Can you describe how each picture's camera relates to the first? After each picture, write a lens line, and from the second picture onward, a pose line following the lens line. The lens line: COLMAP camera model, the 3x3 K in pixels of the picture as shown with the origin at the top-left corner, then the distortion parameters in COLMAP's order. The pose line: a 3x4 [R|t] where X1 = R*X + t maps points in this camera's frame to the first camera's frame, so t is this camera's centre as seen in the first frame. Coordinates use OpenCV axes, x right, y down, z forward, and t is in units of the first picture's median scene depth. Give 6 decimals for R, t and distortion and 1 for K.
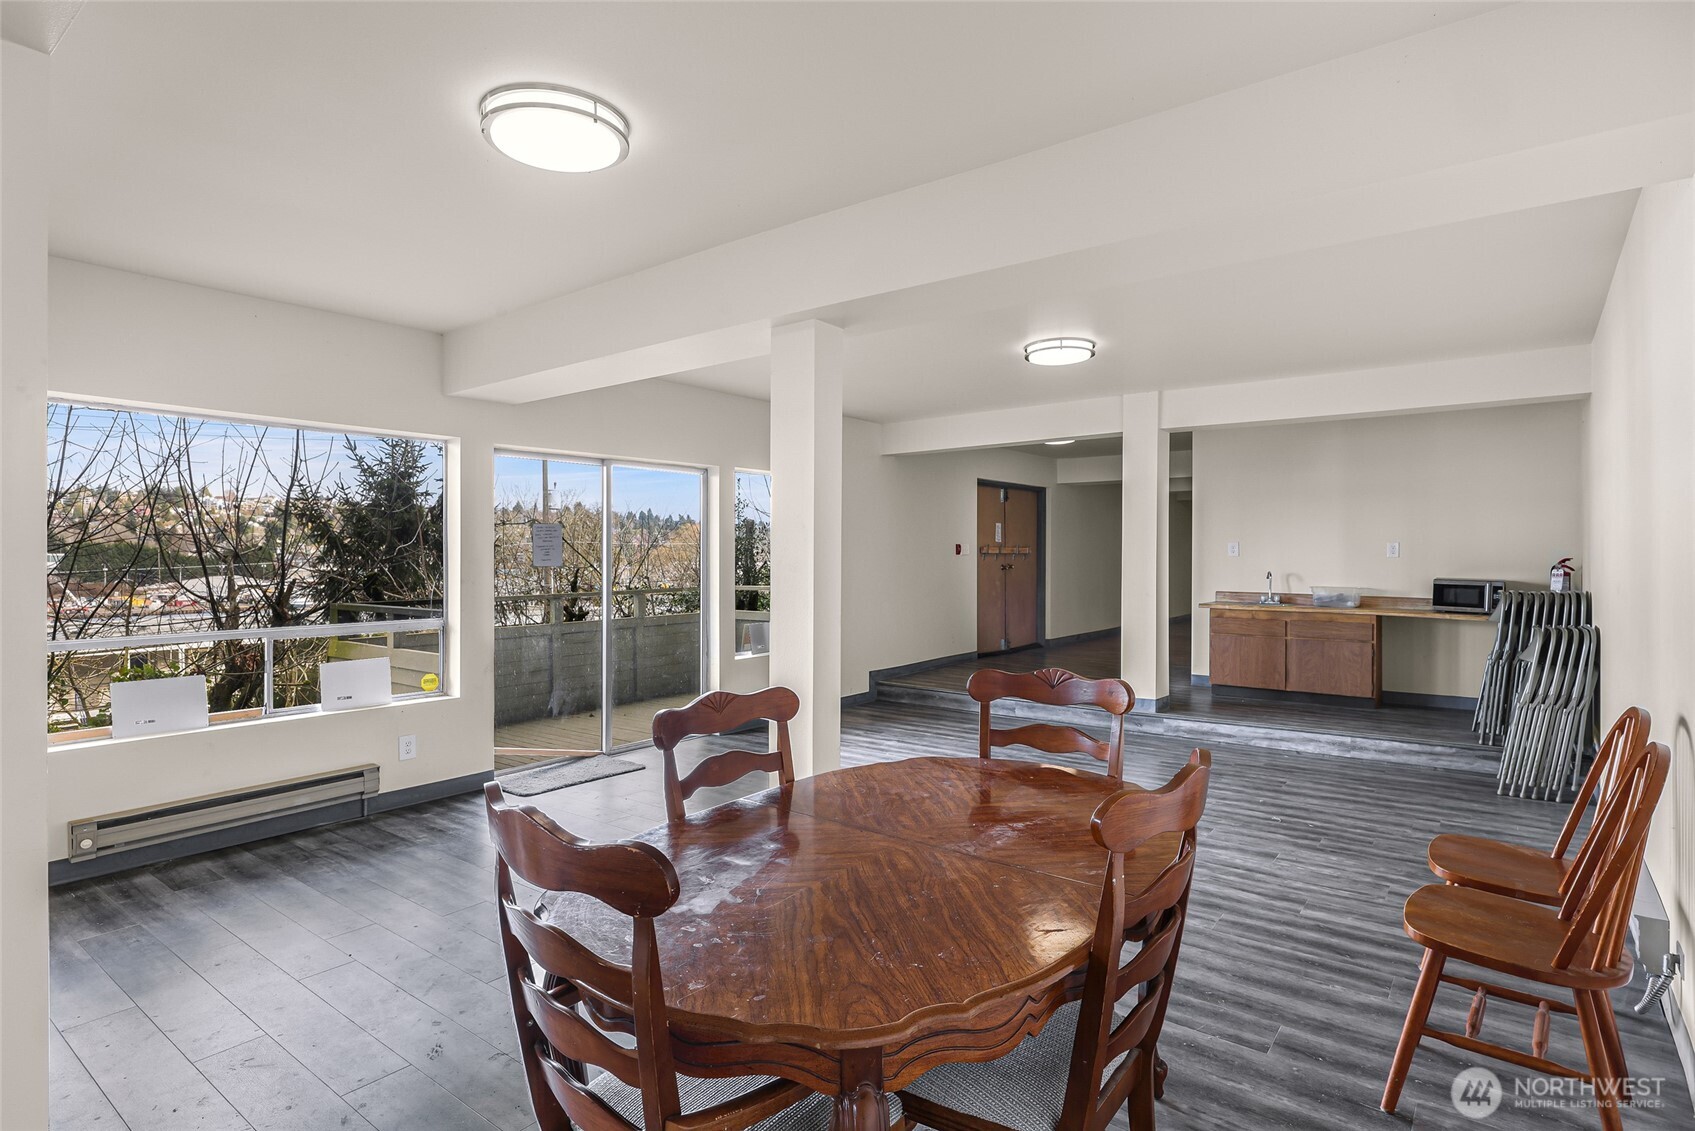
lens RADIAL K [[873.8, 0, 843.0], [0, 873.8, 567.9], [0, 0, 1]] dist [0.019908, -0.001075]
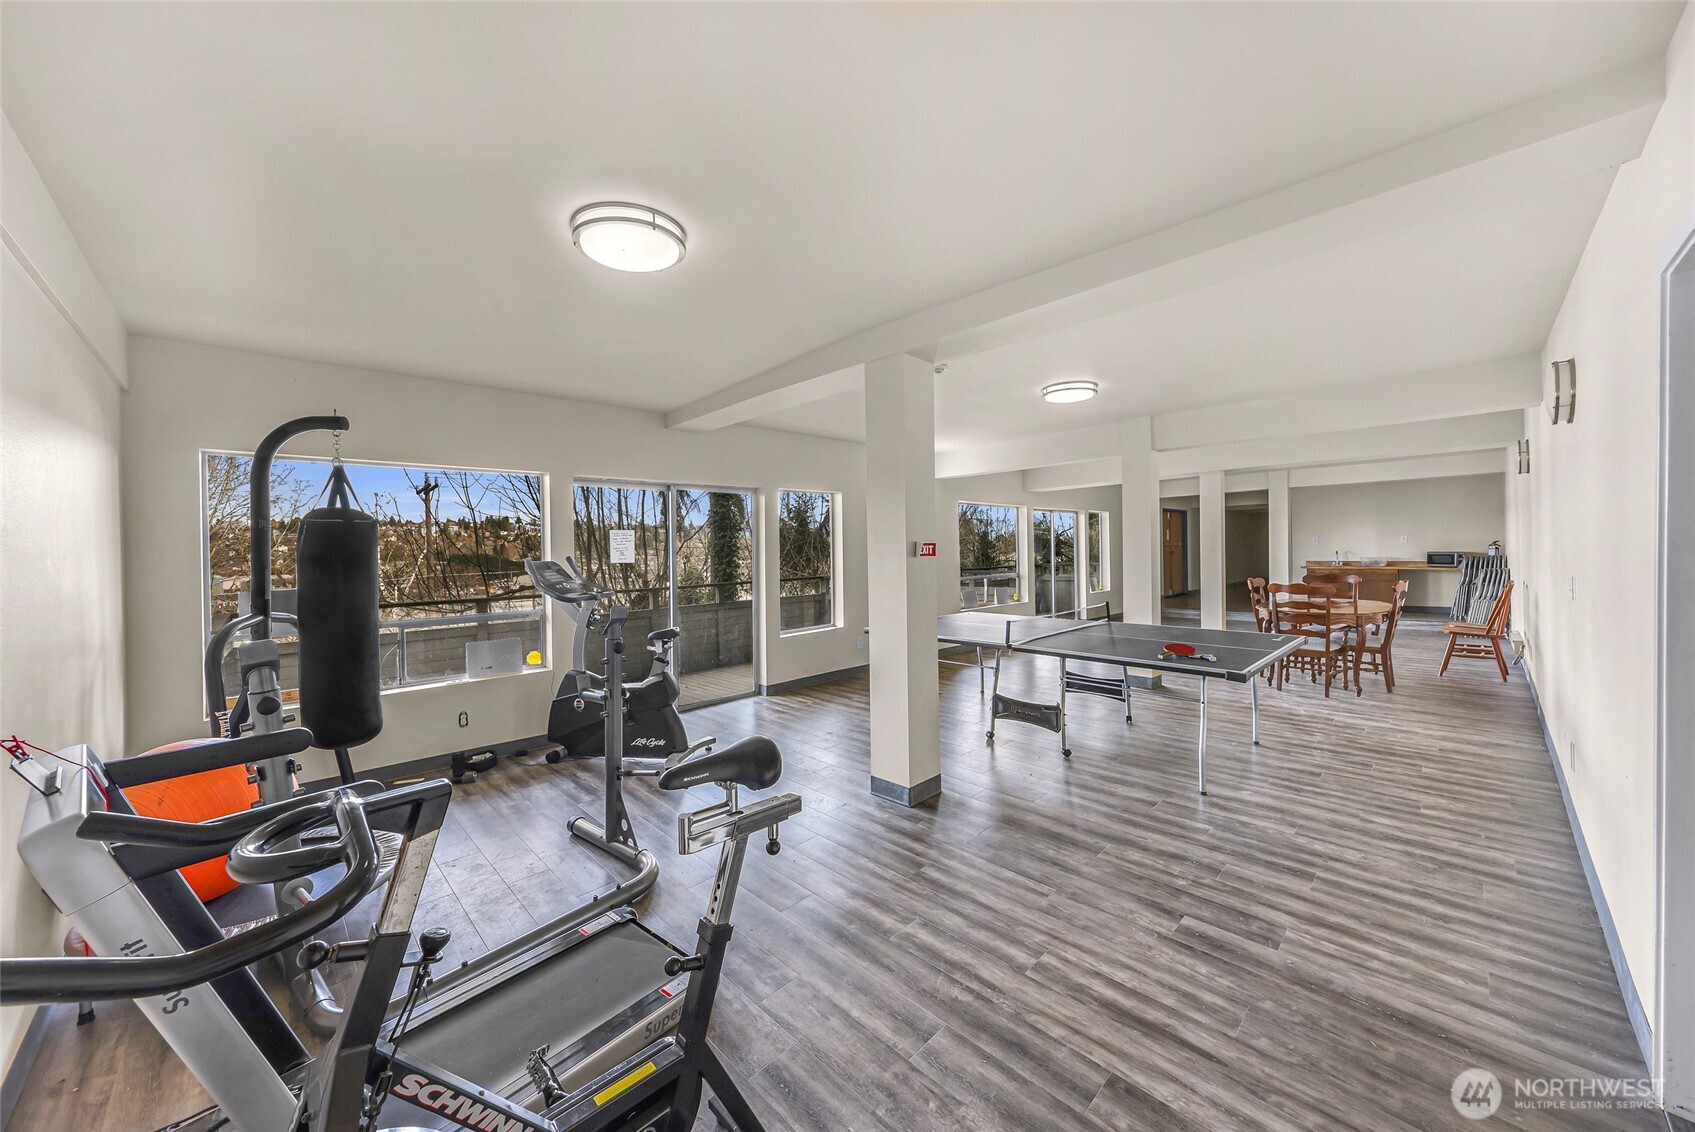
lens RADIAL K [[613.3, 0, 836.8], [0, 613.3, 560.9], [0, 0, 1]] dist [0.002728, 0.000118]
pose [[0.988974, -0.020578, -0.146651, -0.538277], [0.020482, 0.999788, -0.002165, 0.008585], [0.146664, -0.000863, 0.989186, -0.698710]]
